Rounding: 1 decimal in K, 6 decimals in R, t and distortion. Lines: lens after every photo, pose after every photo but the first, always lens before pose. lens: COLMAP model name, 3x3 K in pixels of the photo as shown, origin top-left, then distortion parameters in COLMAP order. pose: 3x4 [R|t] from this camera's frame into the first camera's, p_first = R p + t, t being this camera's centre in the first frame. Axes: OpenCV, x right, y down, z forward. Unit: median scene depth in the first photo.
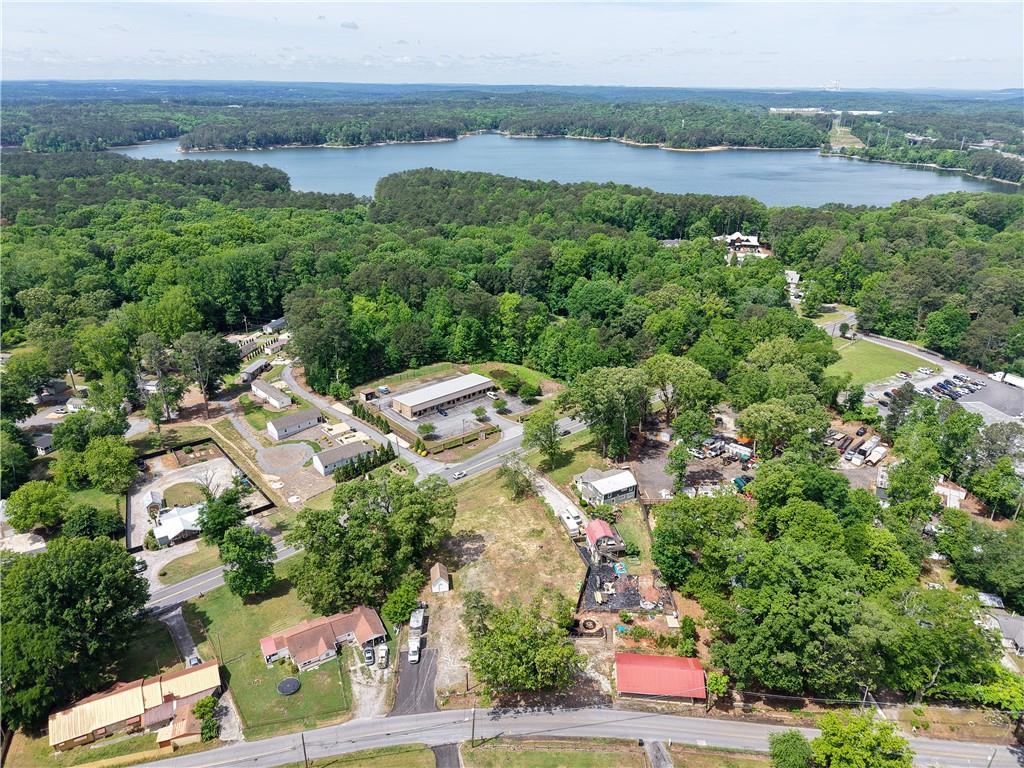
lens RADIAL K [[689.2, 0, 508.4], [0, 689.2, 383.6], [0, 0, 1]] dist [0.046955, -0.048930]
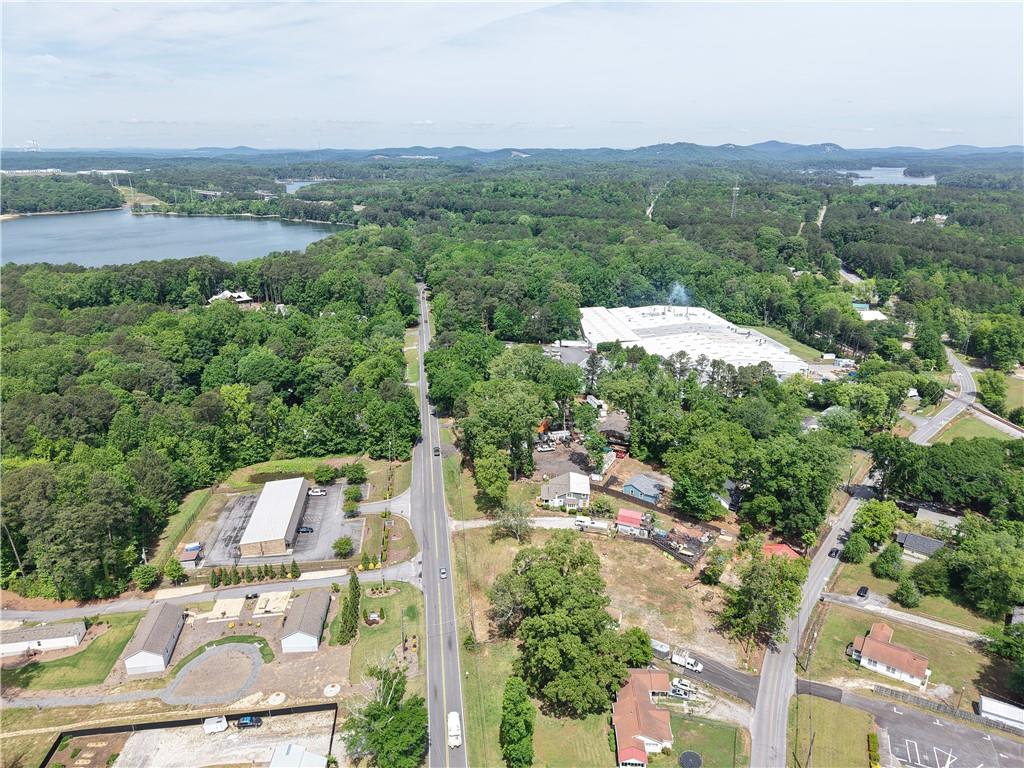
lens RADIAL K [[689.2, 0, 508.4], [0, 689.2, 383.6], [0, 0, 1]] dist [0.046955, -0.048930]
pose [[0.543563, -0.278065, 0.791972, -0.805078], [0.336132, 0.936684, 0.098174, -0.171550], [-0.769126, 0.212843, 0.602613, 0.383478]]
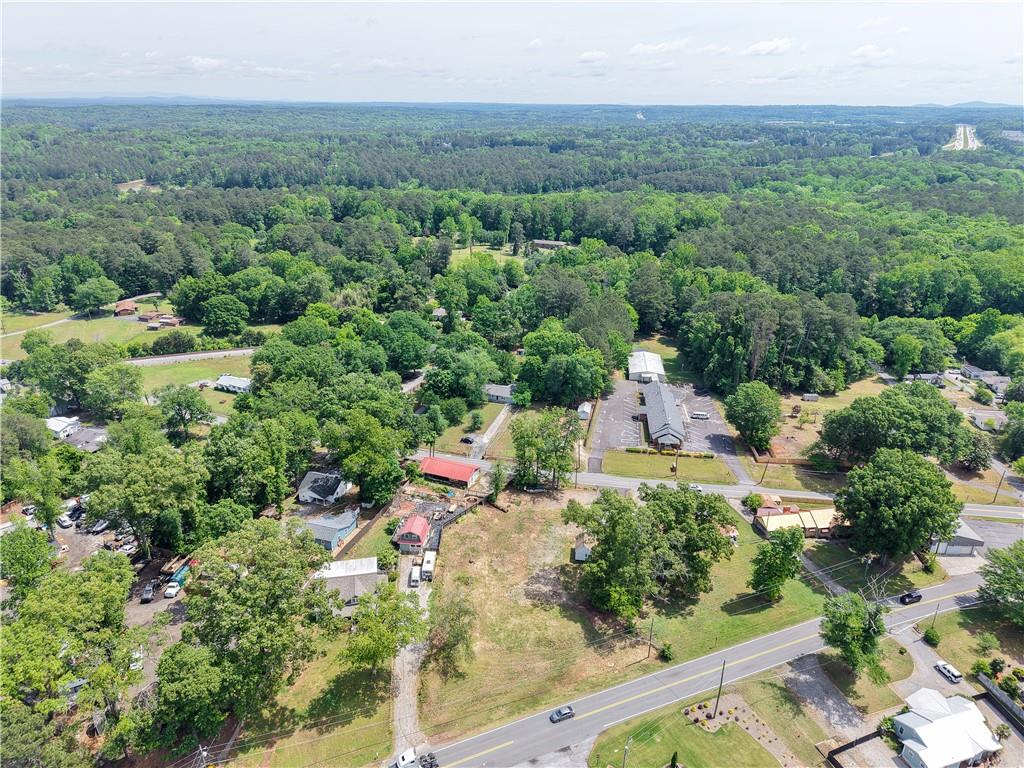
lens RADIAL K [[689.2, 0, 508.4], [0, 689.2, 383.6], [0, 0, 1]] dist [0.046955, -0.048930]
pose [[-0.956145, -0.125248, 0.264763, -0.211307], [0.102694, 0.703213, 0.703523, -0.566076], [-0.274300, 0.699860, -0.659512, 1.386917]]
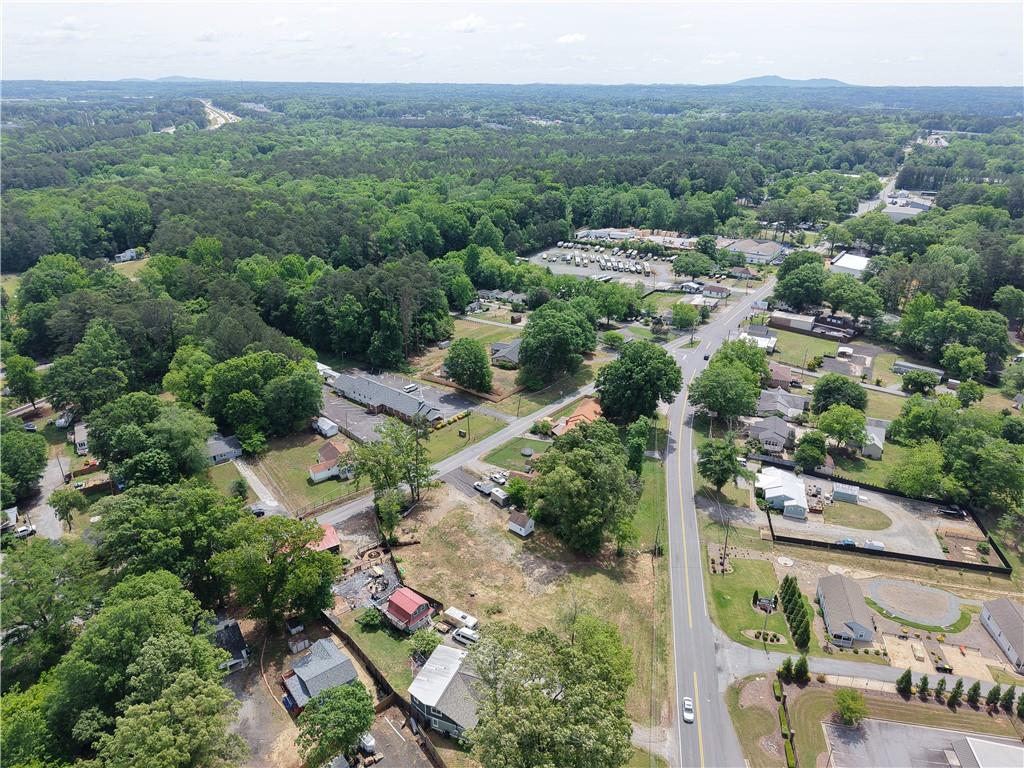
lens RADIAL K [[689.2, 0, 508.4], [0, 689.2, 383.6], [0, 0, 1]] dist [0.046955, -0.048930]
pose [[-0.776490, 0.246156, -0.580061, 0.428478], [-0.258604, 0.714962, 0.649579, -0.497203], [0.574620, 0.654398, -0.491504, 1.231818]]
